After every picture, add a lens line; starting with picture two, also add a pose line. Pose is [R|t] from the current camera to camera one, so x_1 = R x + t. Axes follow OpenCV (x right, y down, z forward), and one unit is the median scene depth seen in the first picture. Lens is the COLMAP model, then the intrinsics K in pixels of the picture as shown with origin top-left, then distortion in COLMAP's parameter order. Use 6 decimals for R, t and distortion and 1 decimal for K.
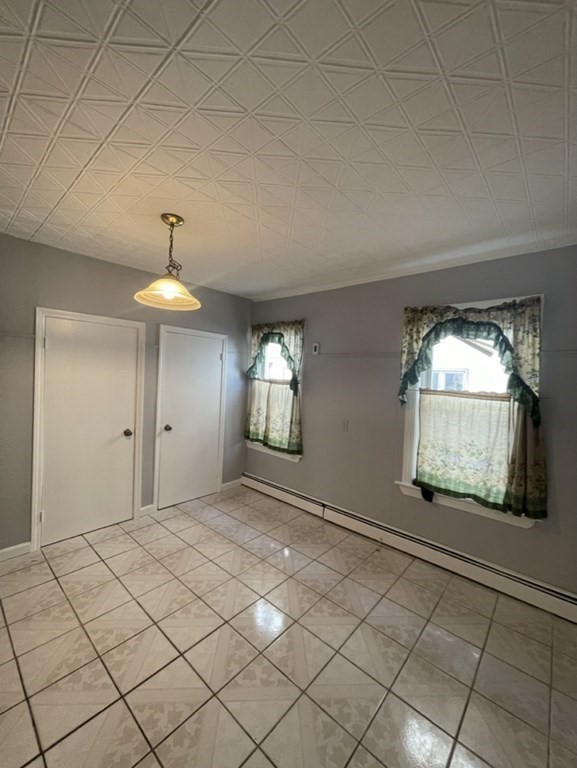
lens RADIAL K [[311.2, 0, 285.2], [0, 311.2, 380.5], [0, 0, 1]] dist [0.001854, 0.000245]
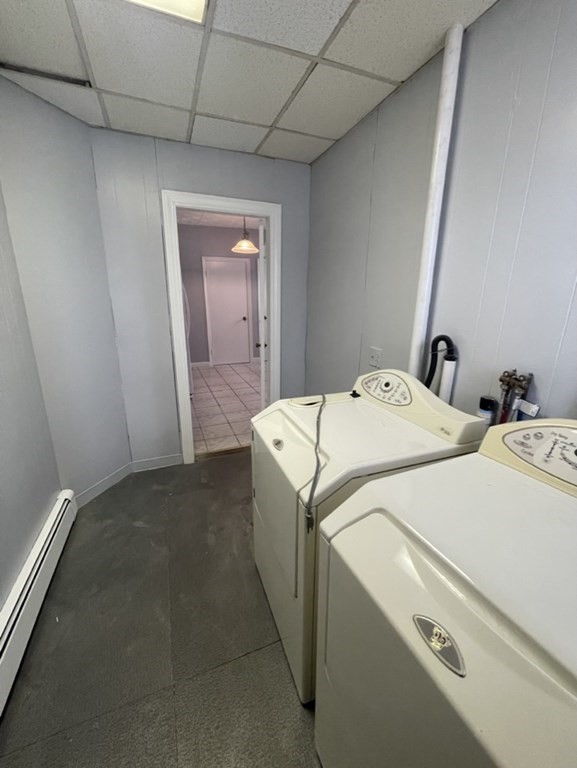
lens RADIAL K [[311.2, 0, 288.0], [0, 311.2, 381.3], [0, 0, 1]] dist [0.001854, 0.000245]
pose [[0.900579, 0.073988, -0.428350, 0.683582], [0.030711, 0.972116, 0.232480, 0.114854], [0.433606, -0.222522, 0.873195, -0.769244]]
